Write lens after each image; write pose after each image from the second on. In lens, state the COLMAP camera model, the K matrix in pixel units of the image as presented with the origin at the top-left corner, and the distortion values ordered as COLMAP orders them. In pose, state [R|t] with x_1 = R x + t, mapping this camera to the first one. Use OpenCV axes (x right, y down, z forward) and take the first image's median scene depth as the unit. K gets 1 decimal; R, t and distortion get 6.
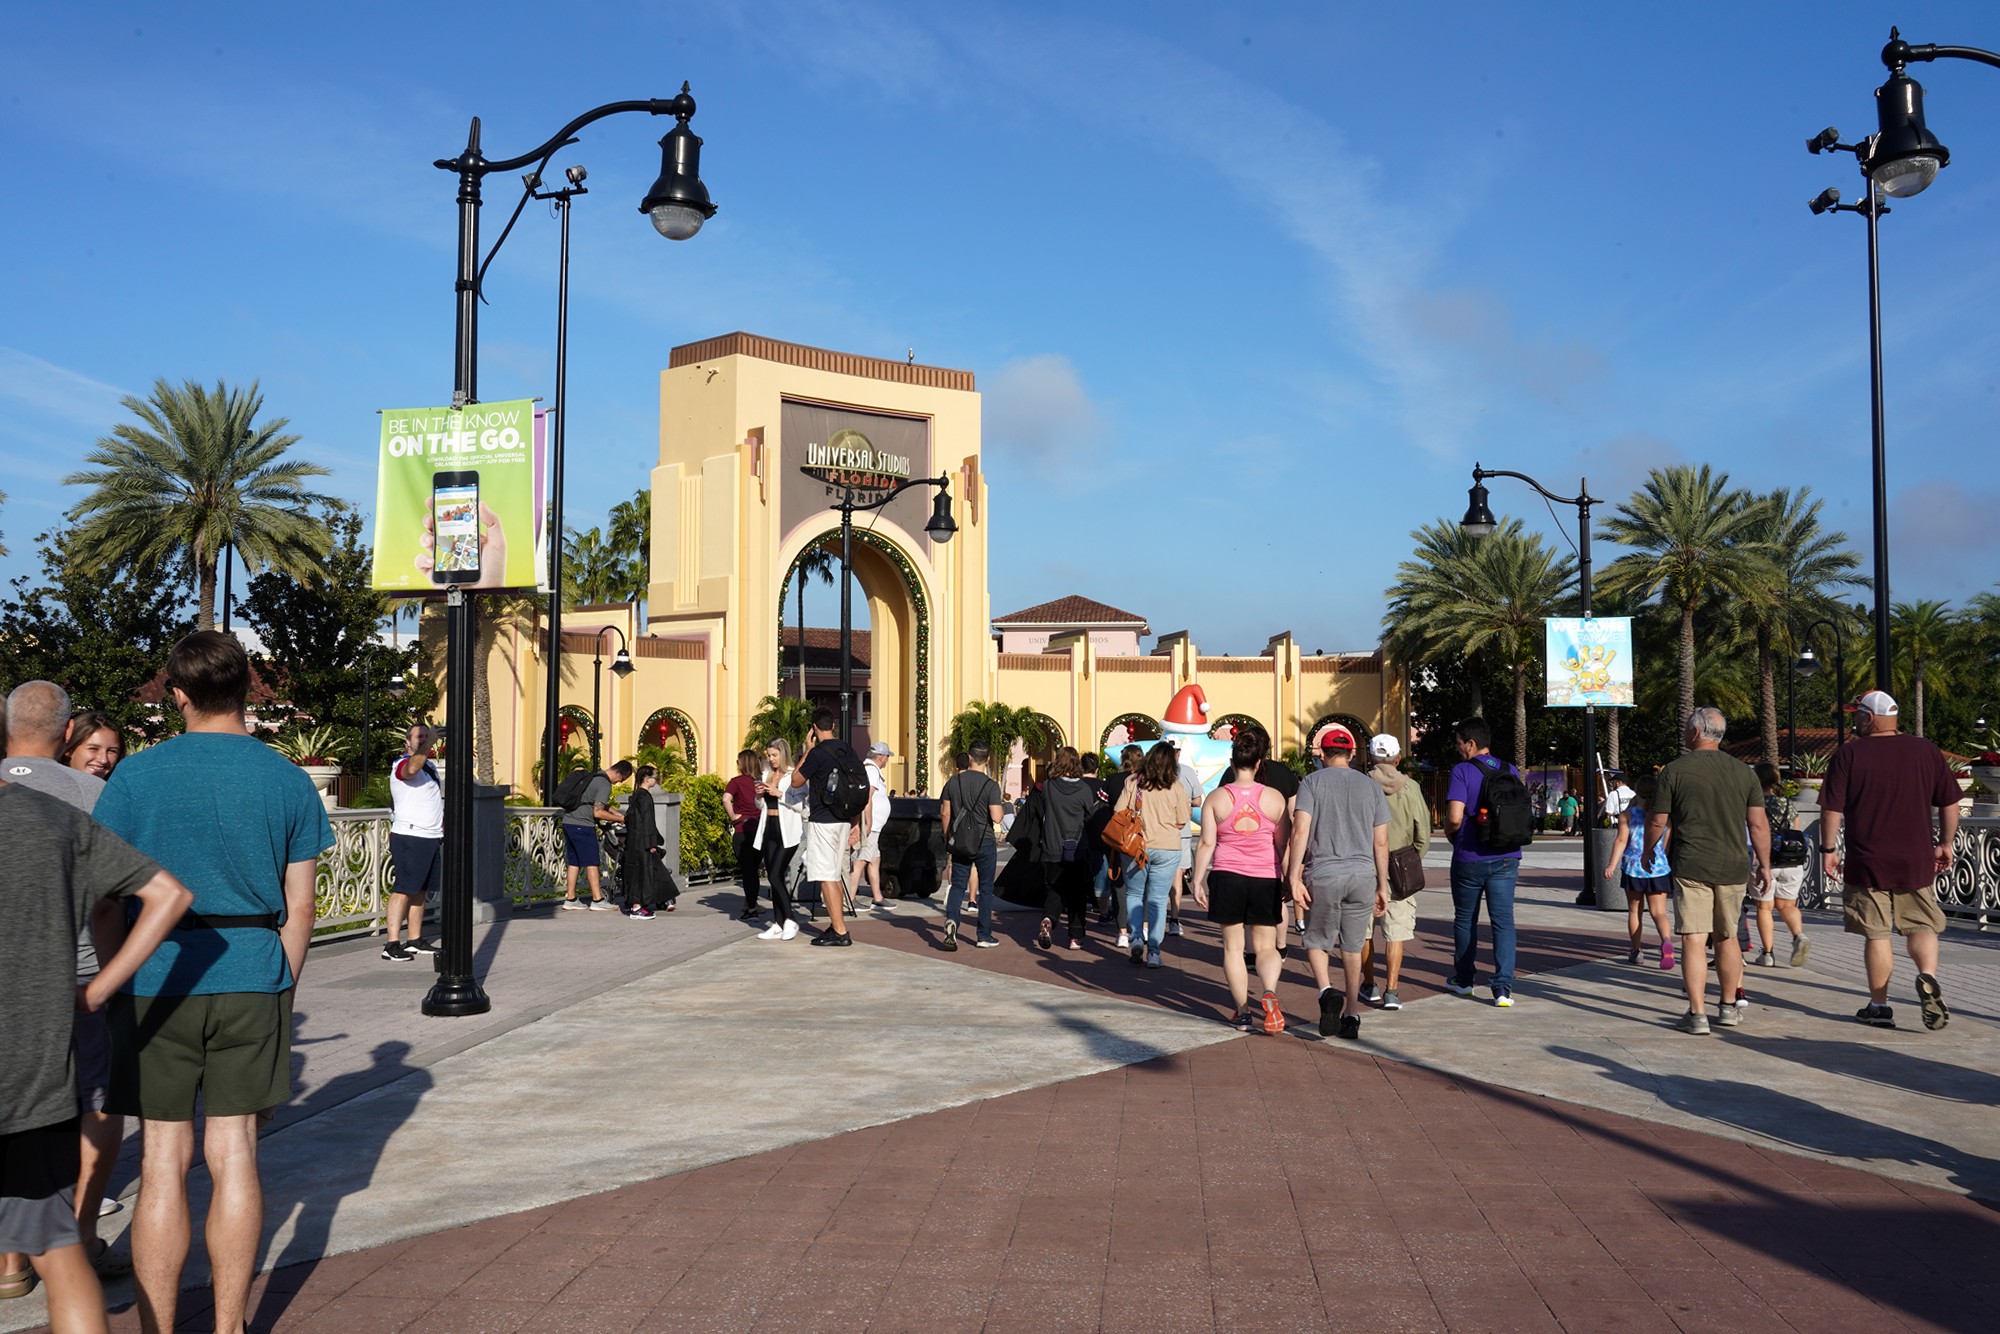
lens RADIAL K [[1630.2, 0, 994.7], [0, 1630.2, 663.3], [0, 0, 1]] dist [0.000588, 0.006590]
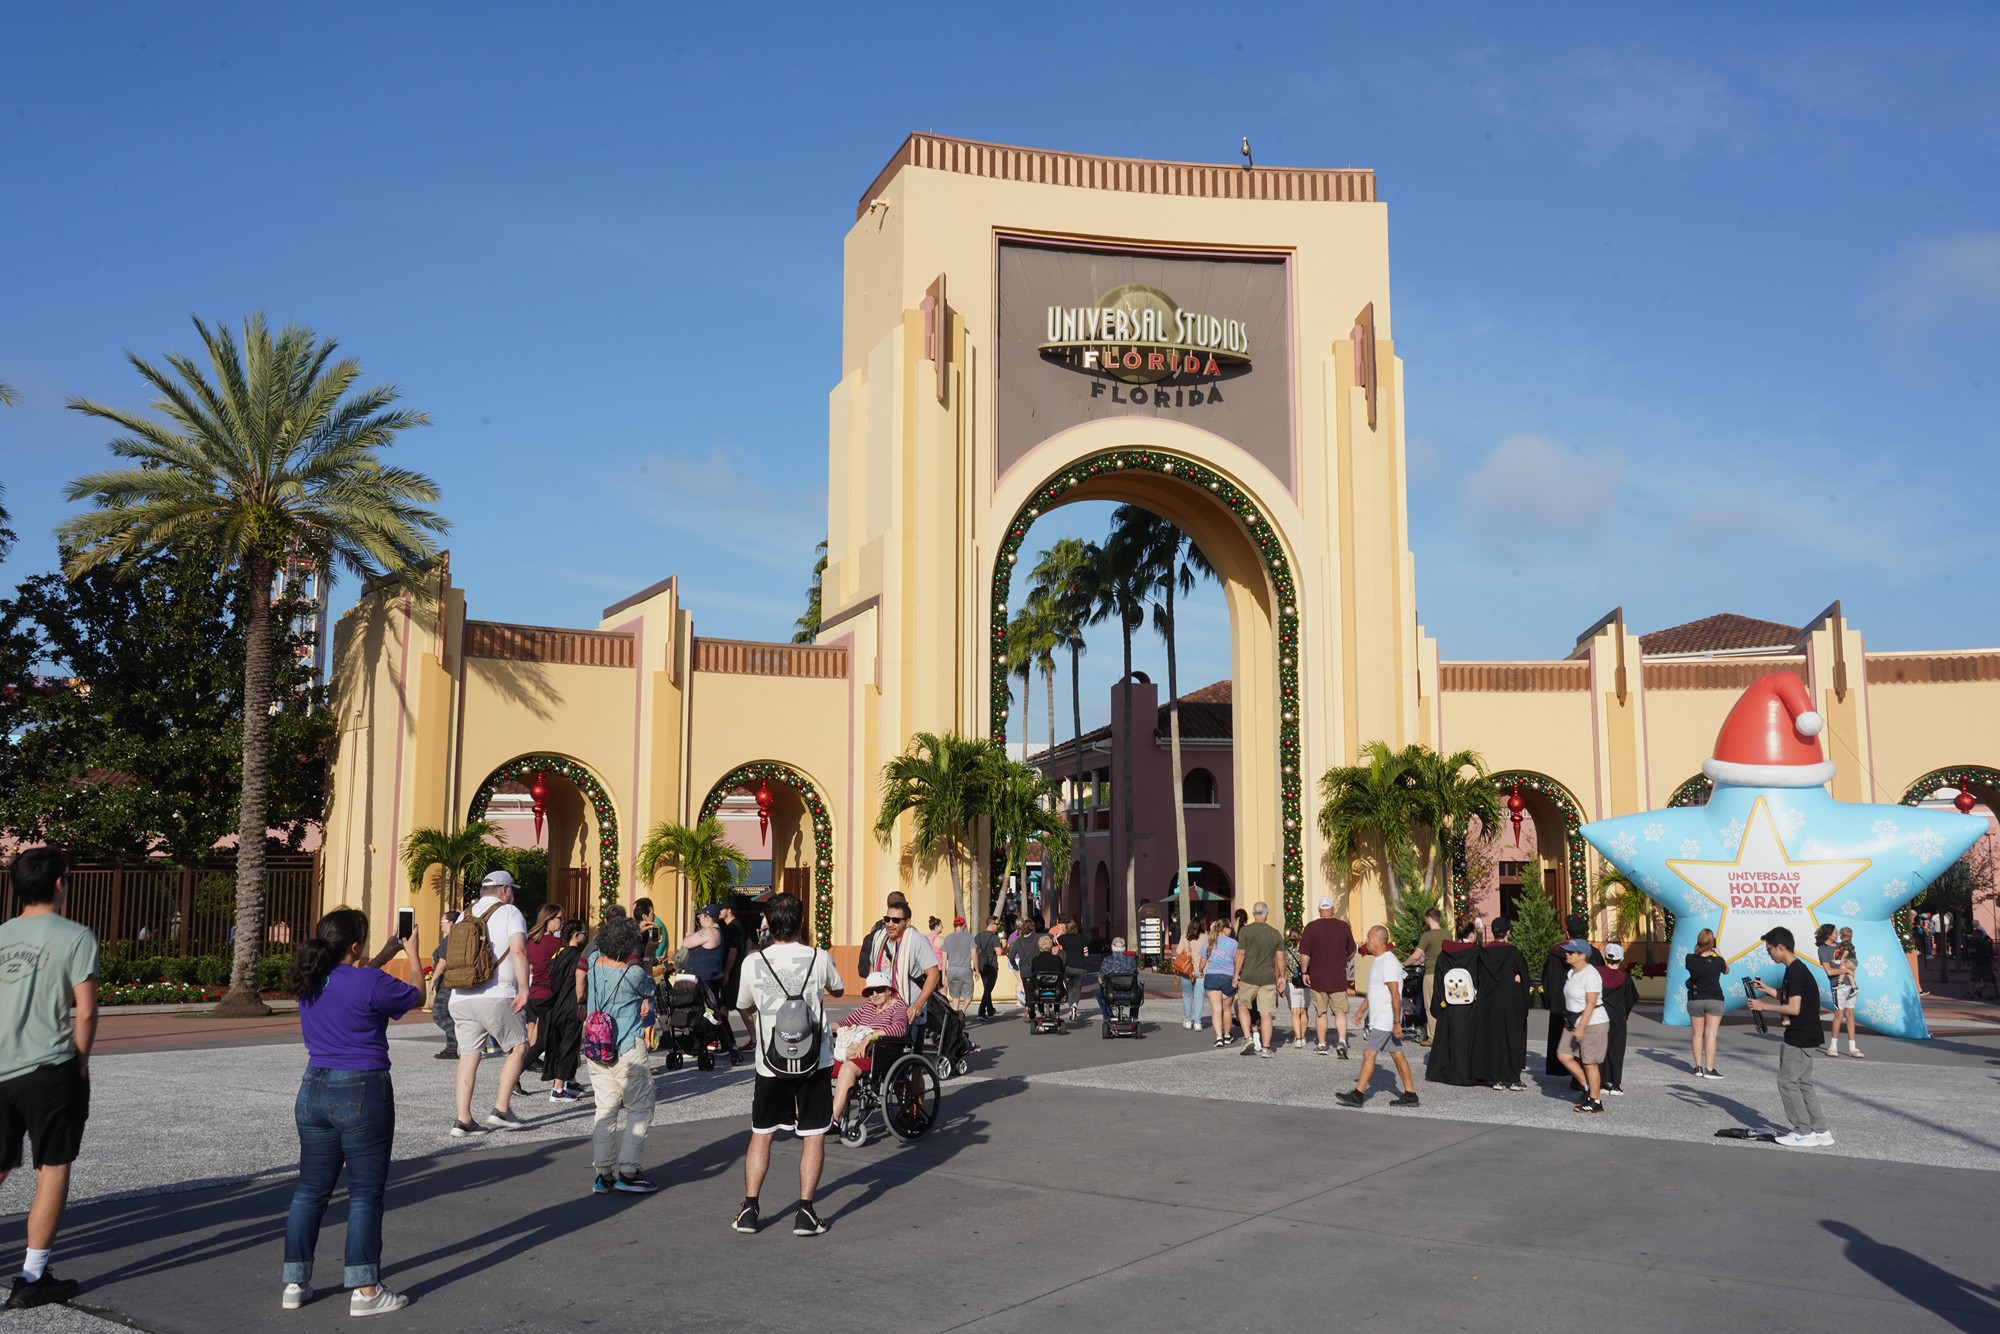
lens RADIAL K [[1630.2, 0, 1010.0], [0, 1630.2, 672.5], [0, 0, 1]] dist [0.000588, 0.006590]
pose [[0.885208, -0.053620, -0.462094, 0.132075], [0.018575, 0.996617, -0.080061, 0.040152], [0.464824, 0.062288, 0.883210, 0.471946]]
